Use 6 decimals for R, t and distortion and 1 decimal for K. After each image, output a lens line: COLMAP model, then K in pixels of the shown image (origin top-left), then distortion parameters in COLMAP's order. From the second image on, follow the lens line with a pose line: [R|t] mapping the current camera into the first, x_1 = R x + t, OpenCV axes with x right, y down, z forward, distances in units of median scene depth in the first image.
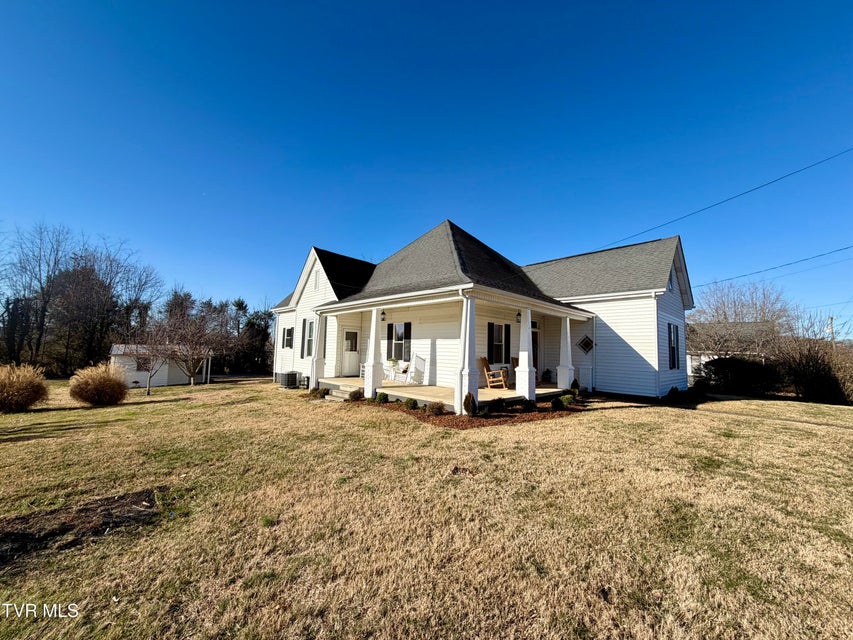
lens RADIAL K [[329.5, 0, 426.5], [0, 329.5, 320.0], [0, 0, 1]] dist [0.013889, 0.000071]
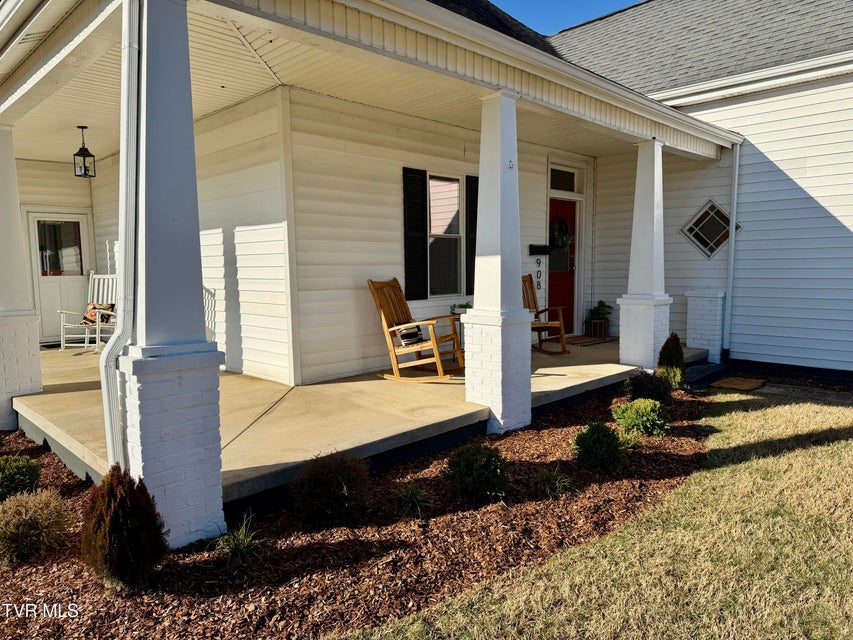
lens RADIAL K [[584.2, 0, 426.5], [0, 584.2, 320.0], [0, 0, 1]] dist [0.114068, -0.172445]
pose [[0.999014, -0.041792, 0.014982, 0.198234], [0.038355, 0.982395, 0.182835, 0.049146], [-0.022360, -0.182080, 0.983029, 0.431569]]
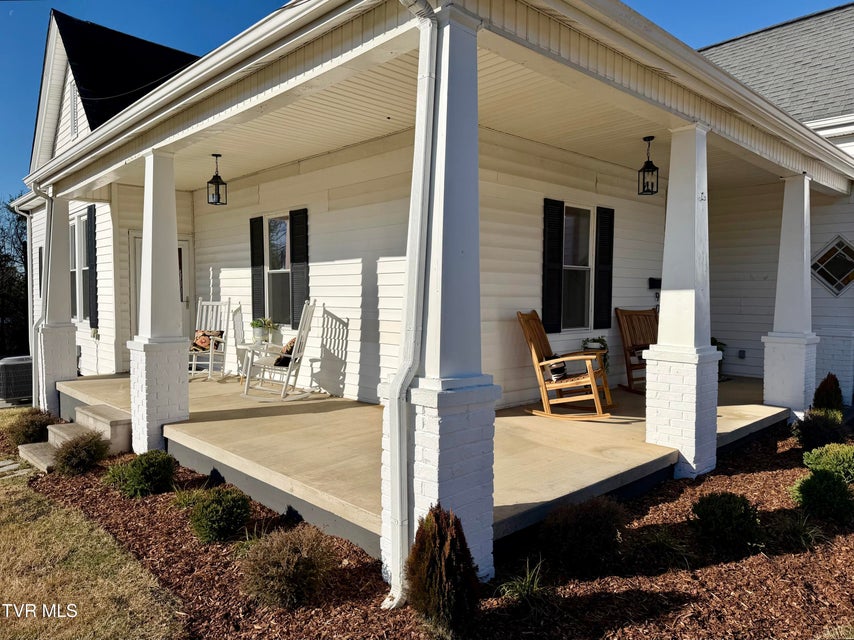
lens RADIAL K [[596.1, 0, 427.0], [0, 596.1, 320.0], [0, 0, 1]] dist [0.120412, -0.156099]
pose [[0.999704, -0.021440, -0.011507, 0.082486], [0.022758, 0.991218, 0.130267, 0.044755], [0.008613, -0.130491, 0.991412, 0.434781]]
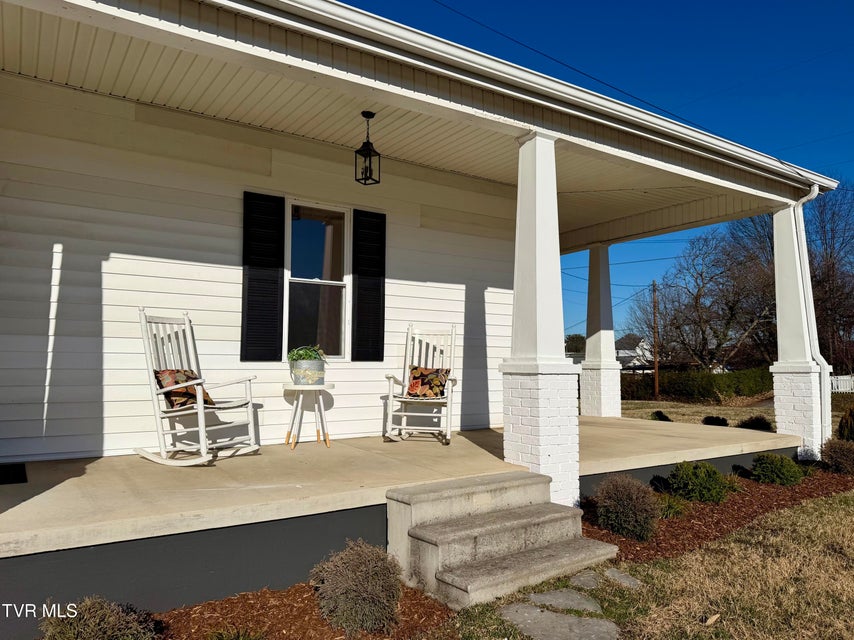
lens RADIAL K [[596.1, 0, 427.0], [0, 596.1, 320.0], [0, 0, 1]] dist [0.120412, -0.156099]
pose [[0.168975, 0.043664, 0.984653, -0.561755], [-0.084139, 0.996010, -0.029728, 0.113659], [-0.982022, -0.077825, 0.171975, 0.949055]]
